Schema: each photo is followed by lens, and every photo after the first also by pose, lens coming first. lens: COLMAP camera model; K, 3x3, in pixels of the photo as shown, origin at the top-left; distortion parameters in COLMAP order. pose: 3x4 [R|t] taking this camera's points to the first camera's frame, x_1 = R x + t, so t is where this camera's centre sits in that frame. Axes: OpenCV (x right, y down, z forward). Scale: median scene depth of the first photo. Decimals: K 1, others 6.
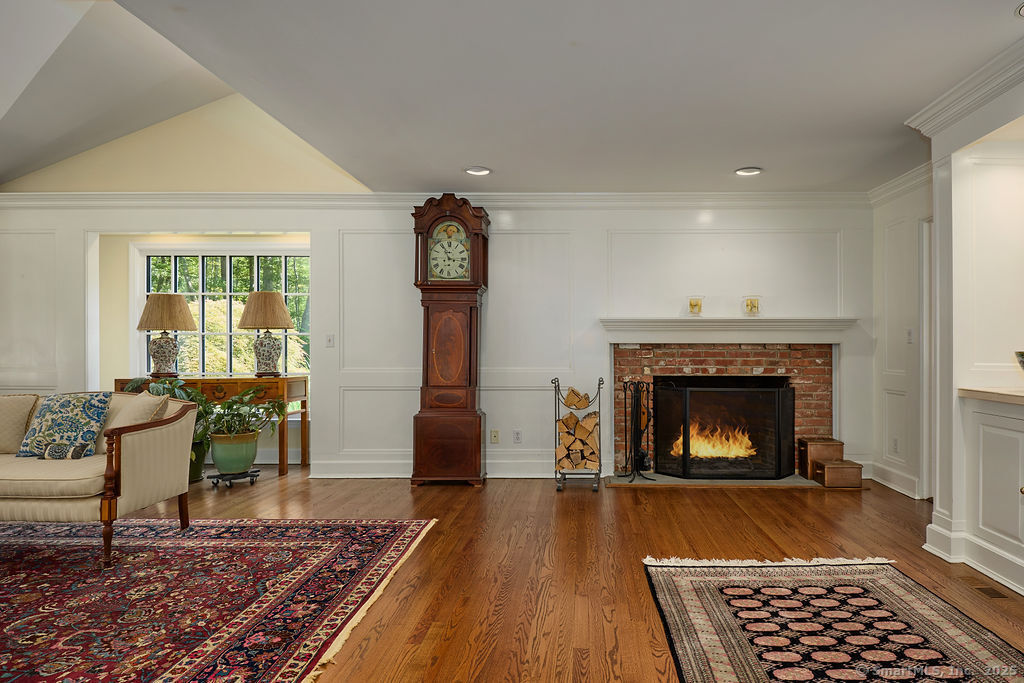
lens RADIAL K [[557.3, 0, 527.8], [0, 557.3, 347.7], [0, 0, 1]] dist [-0.012839, -0.005983]
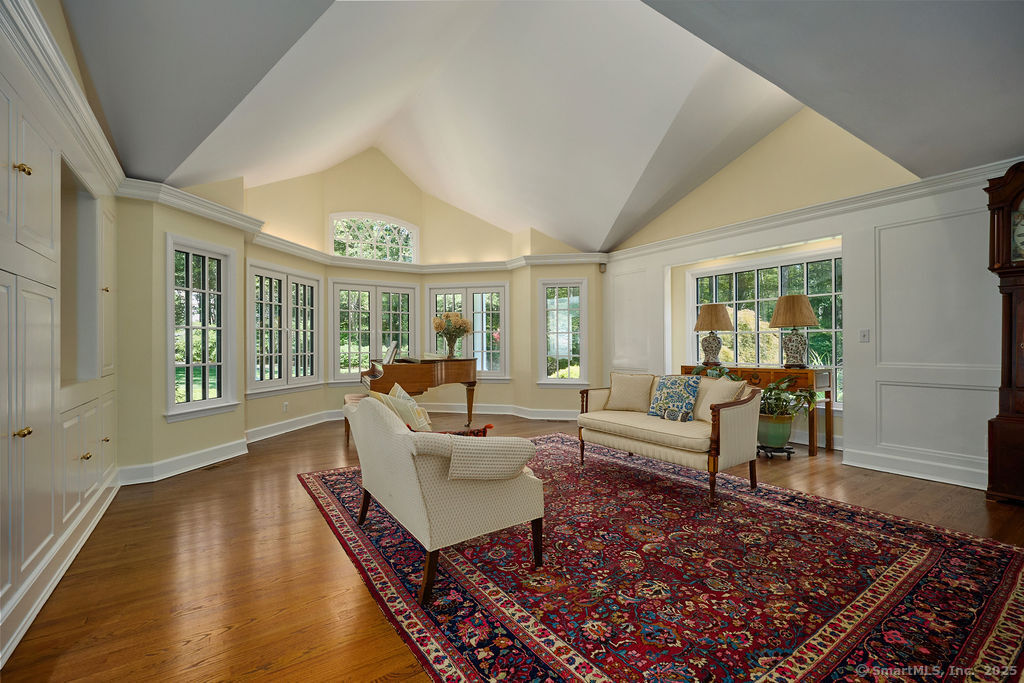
lens RADIAL K [[432.3, 0, 511.3], [0, 432.3, 346.2], [0, 0, 1]] dist [0.000612, 0.000415]
pose [[0.560775, -0.001838, -0.827966, -0.107102], [0.007067, 0.999972, 0.002566, -0.000359], [0.827938, -0.007290, 0.560772, 0.000232]]
